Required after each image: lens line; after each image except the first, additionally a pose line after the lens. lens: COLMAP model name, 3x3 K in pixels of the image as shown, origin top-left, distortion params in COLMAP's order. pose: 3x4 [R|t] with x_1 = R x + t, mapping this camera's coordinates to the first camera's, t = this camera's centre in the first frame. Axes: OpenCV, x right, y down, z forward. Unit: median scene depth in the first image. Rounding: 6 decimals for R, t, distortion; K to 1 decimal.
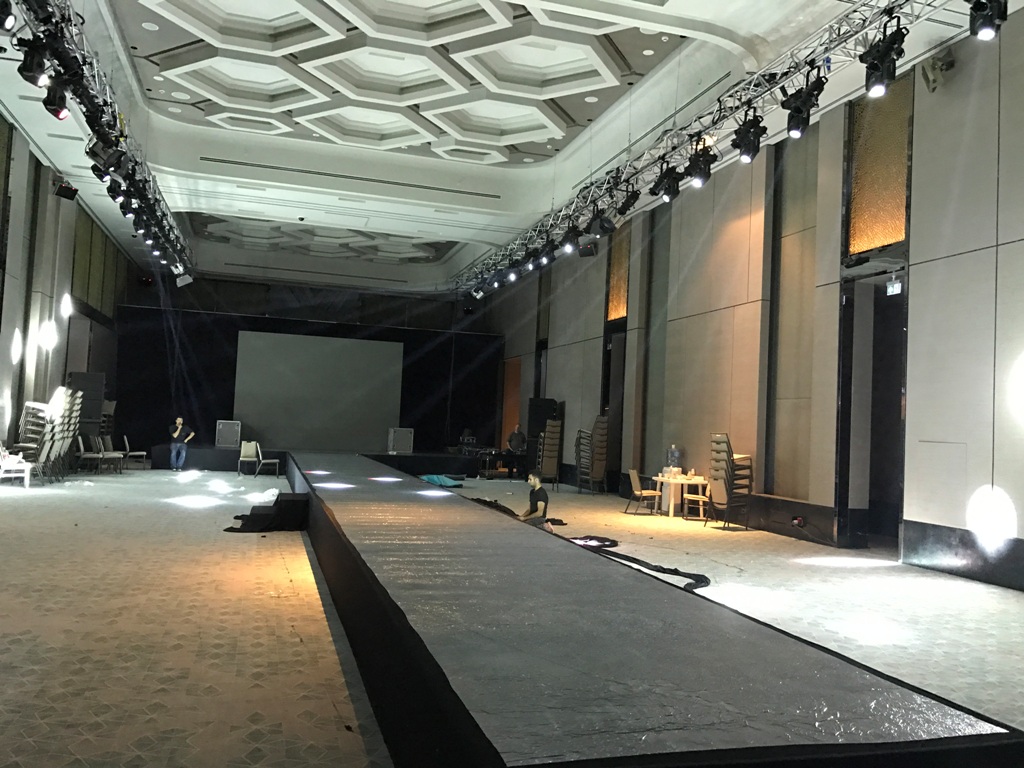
lens RADIAL K [[842.4, 0, 507.4], [0, 842.4, 380.9], [0, 0, 1]] dist [0.038349, -0.048718]
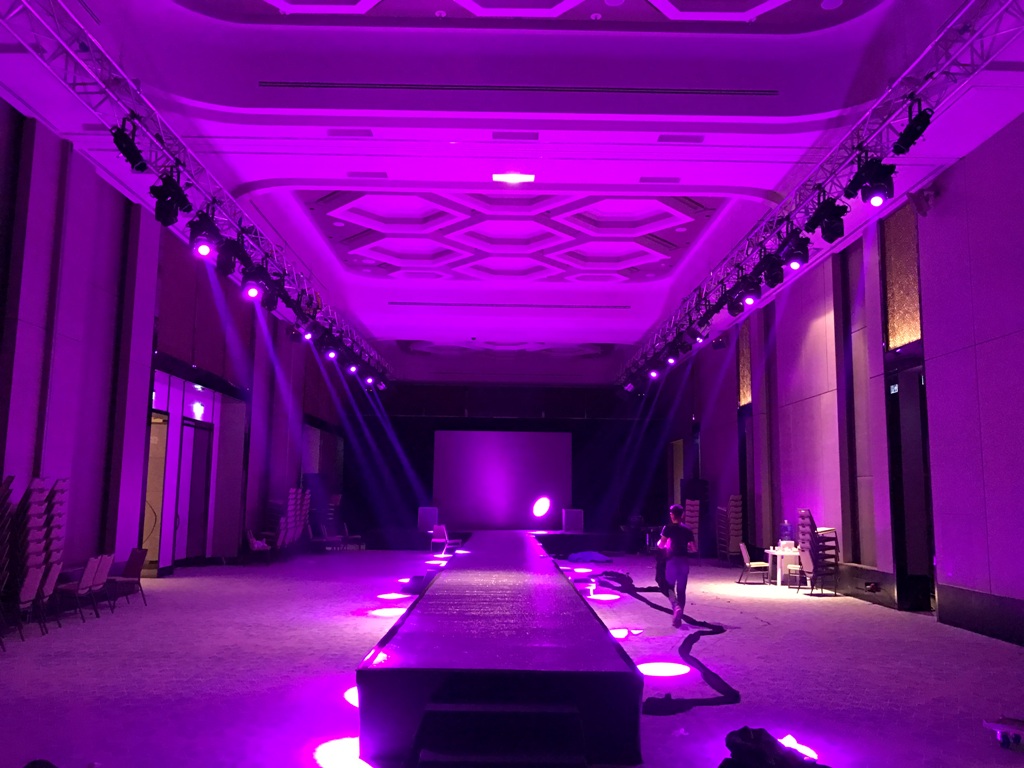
lens RADIAL K [[842.4, 0, 506.7], [0, 842.4, 380.9], [0, 0, 1]] dist [0.038349, -0.048718]
pose [[0.961631, -0.070455, -0.265147, 0.166273], [0.045983, 0.994182, -0.097403, -0.015733], [0.270466, 0.081474, 0.959276, -0.196522]]
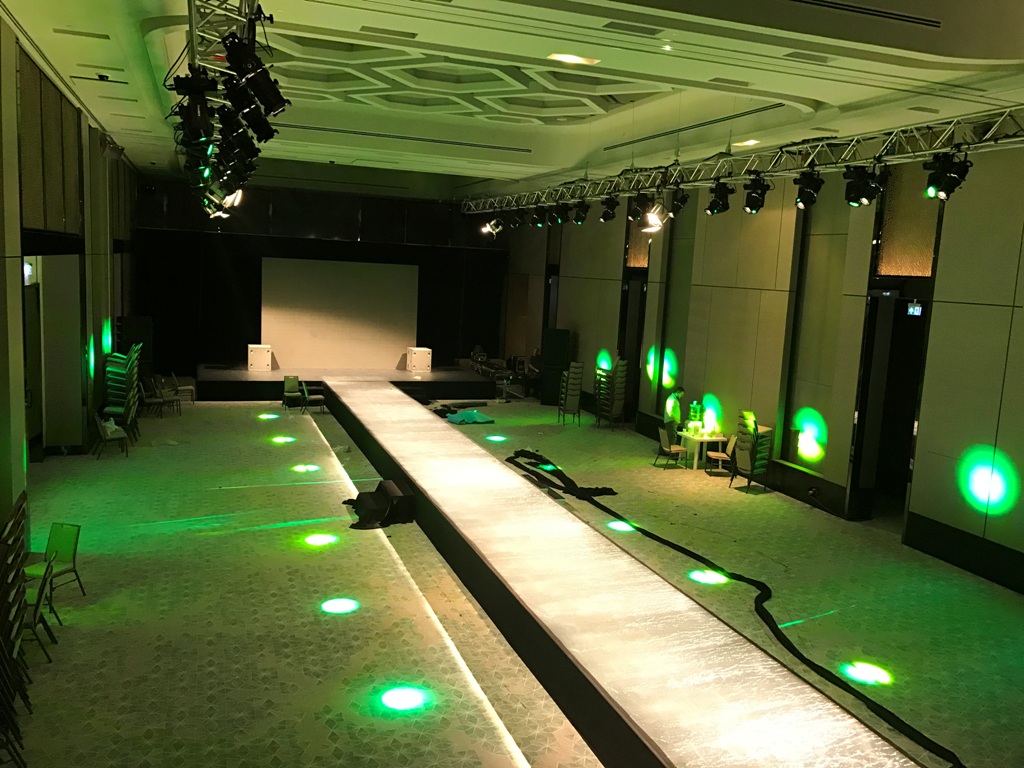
lens RADIAL K [[842.4, 0, 507.1], [0, 842.4, 376.6], [0, 0, 1]] dist [0.038349, -0.048718]
pose [[0.998232, -0.005177, 0.059205, -0.131117], [-0.005997, 0.982339, 0.187015, -0.180211], [-0.059128, -0.187040, 0.980571, -0.094612]]
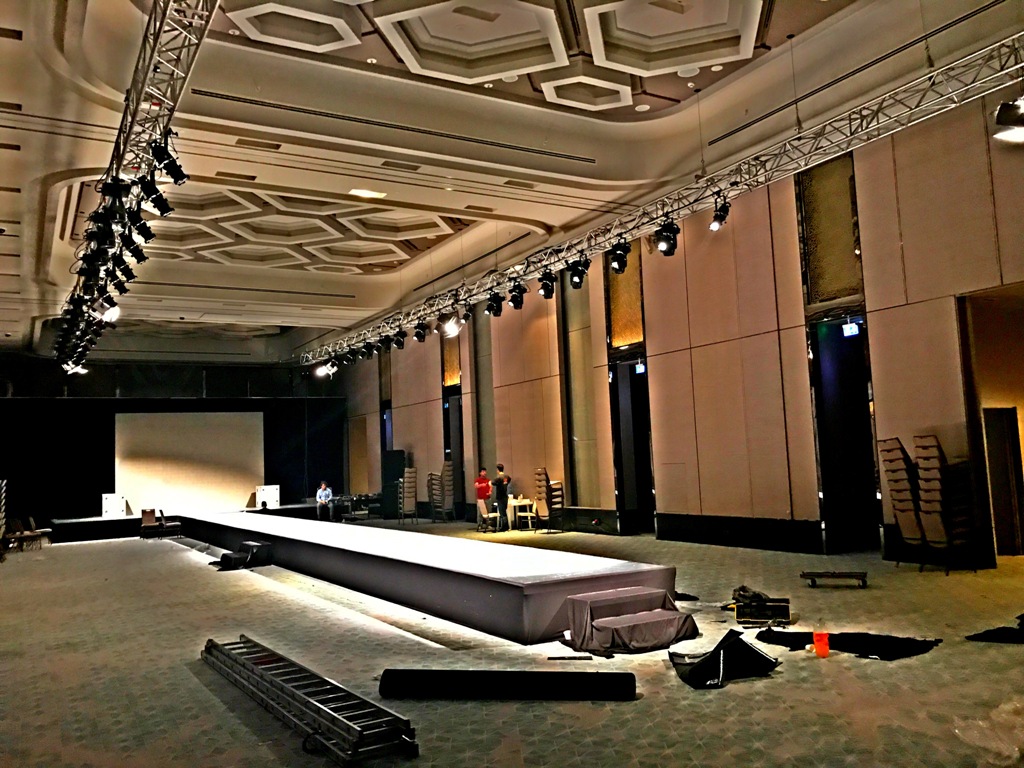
lens RADIAL K [[842.4, 0, 512.3], [0, 842.4, 383.1], [0, 0, 1]] dist [0.038349, -0.048718]
pose [[0.966470, -0.067508, 0.247747, -0.133530], [0.076803, 0.996652, -0.028039, -0.043415], [-0.245025, 0.046127, 0.968419, -0.371222]]
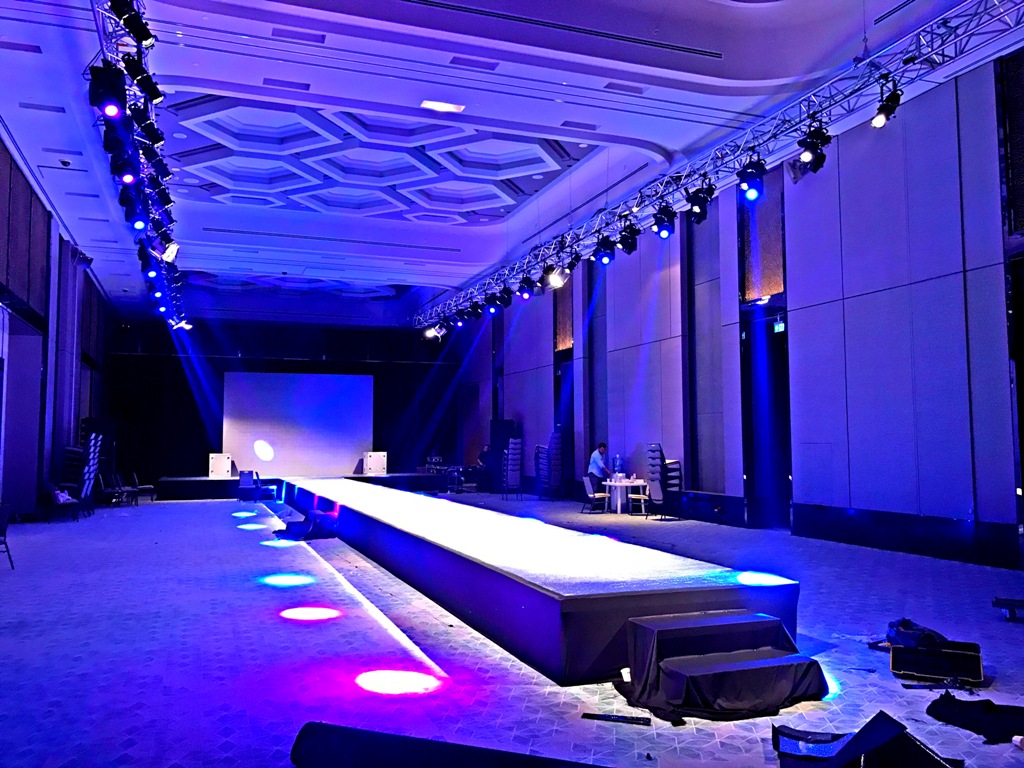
lens RADIAL K [[842.4, 0, 505.6], [0, 842.4, 377.8], [0, 0, 1]] dist [0.038349, -0.048718]
pose [[0.996463, -0.045645, 0.070560, -0.047337], [0.047172, 0.998684, -0.020129, -0.019070], [-0.069548, 0.023387, 0.997304, -0.213244]]
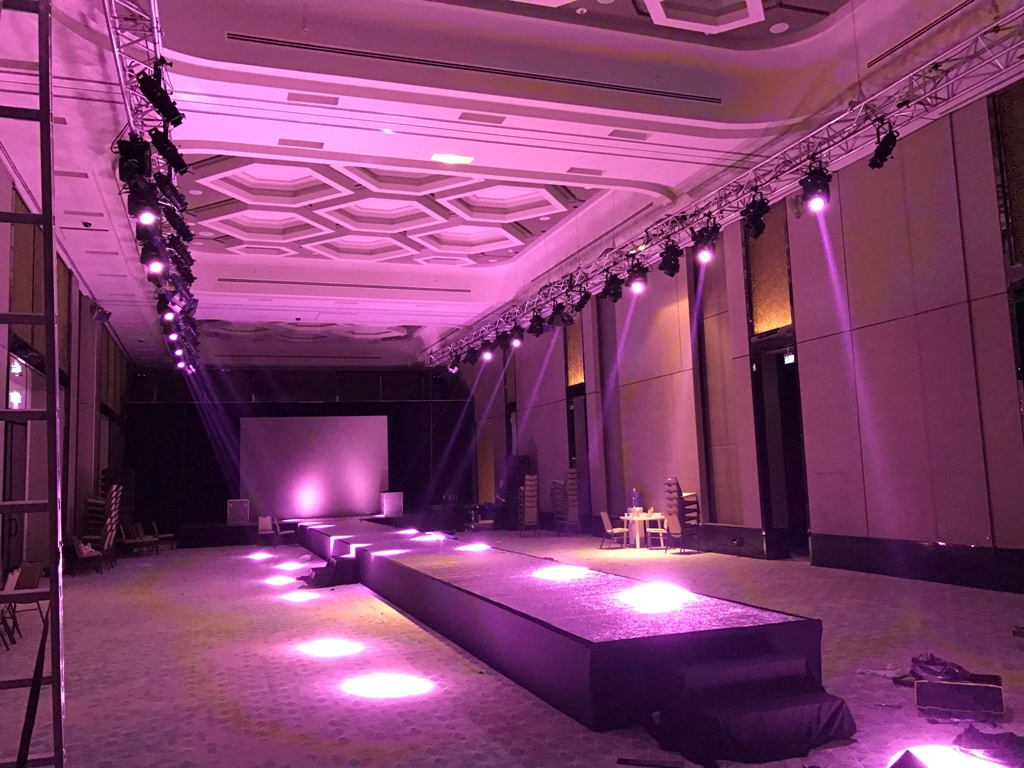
lens RADIAL K [[842.4, 0, 508.7], [0, 842.4, 375.4], [0, 0, 1]] dist [0.038349, -0.048718]
pose [[0.994921, -0.076919, 0.064934, -0.053524], [0.080906, 0.994843, -0.061170, -0.029016], [-0.059894, 0.066113, 0.996013, -0.228407]]
